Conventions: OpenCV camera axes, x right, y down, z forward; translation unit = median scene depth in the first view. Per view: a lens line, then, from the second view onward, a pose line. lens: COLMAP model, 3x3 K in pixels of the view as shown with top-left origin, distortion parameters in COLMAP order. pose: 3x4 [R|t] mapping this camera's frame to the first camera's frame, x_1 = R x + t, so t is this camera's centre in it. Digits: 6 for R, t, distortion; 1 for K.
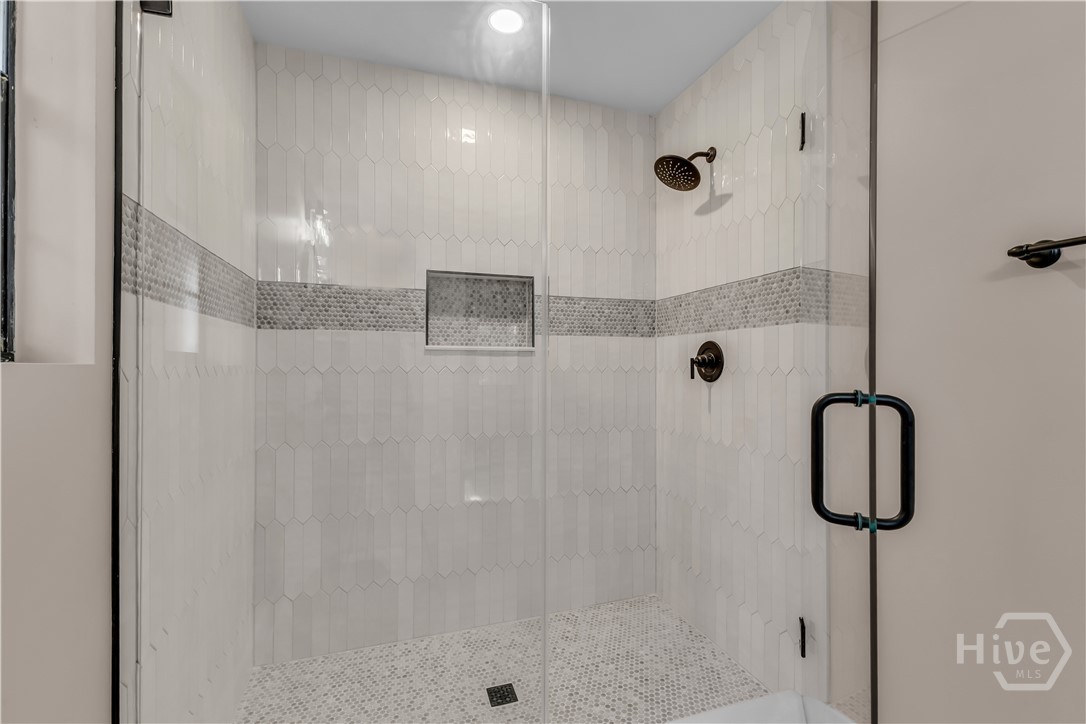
lens RADIAL K [[469.5, 0, 541.2], [0, 469.5, 360.8], [0, 0, 1]] dist [0.005447, 0.000099]
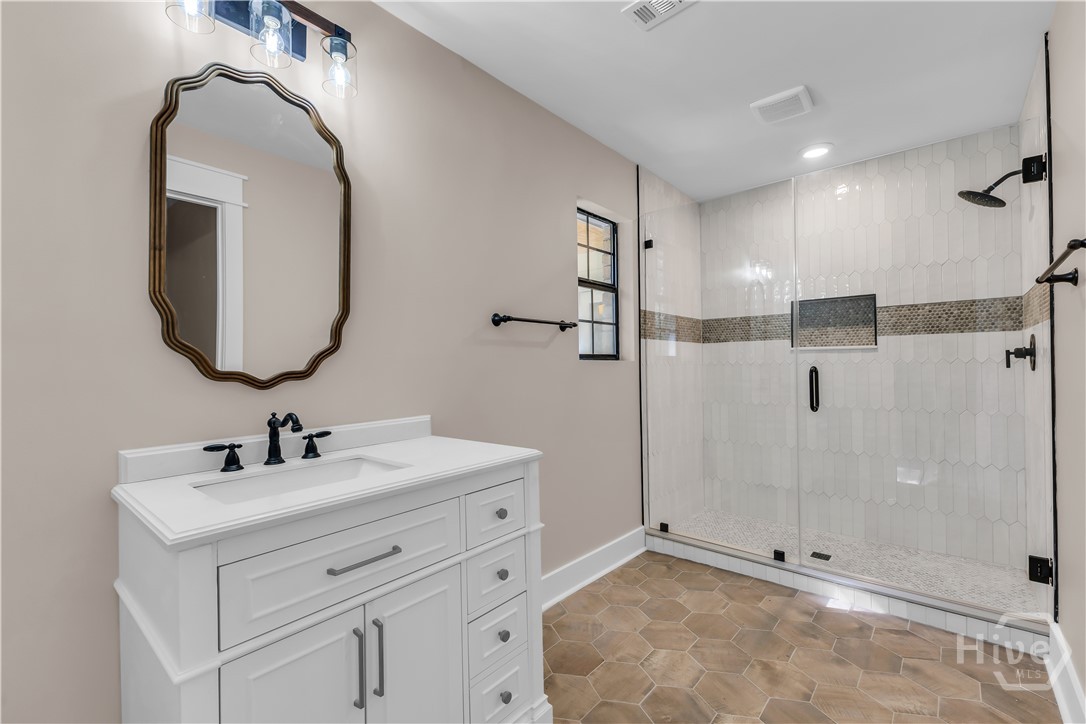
lens RADIAL K [[469.5, 0, 541.2], [0, 469.5, 360.8], [0, 0, 1]] dist [0.005447, 0.000099]
pose [[0.506536, -0.014196, -0.862102, 0.724233], [0.018608, 0.999812, -0.005531, 0.005851], [0.862018, -0.013240, 0.506705, -0.580821]]
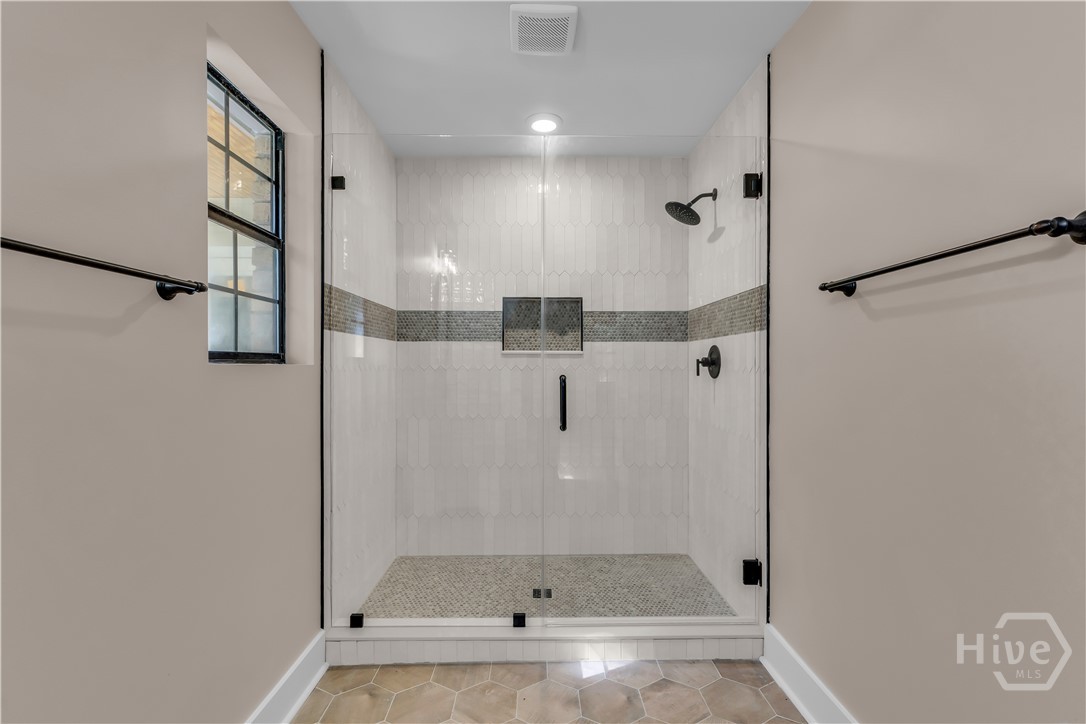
lens RADIAL K [[469.5, 0, 541.2], [0, 469.5, 360.8], [0, 0, 1]] dist [0.005447, 0.000099]
pose [[0.952734, -0.002521, -0.303795, 0.295157], [0.002964, 0.999995, 0.000997, -0.003605], [0.303791, -0.001851, 0.952737, -0.310001]]
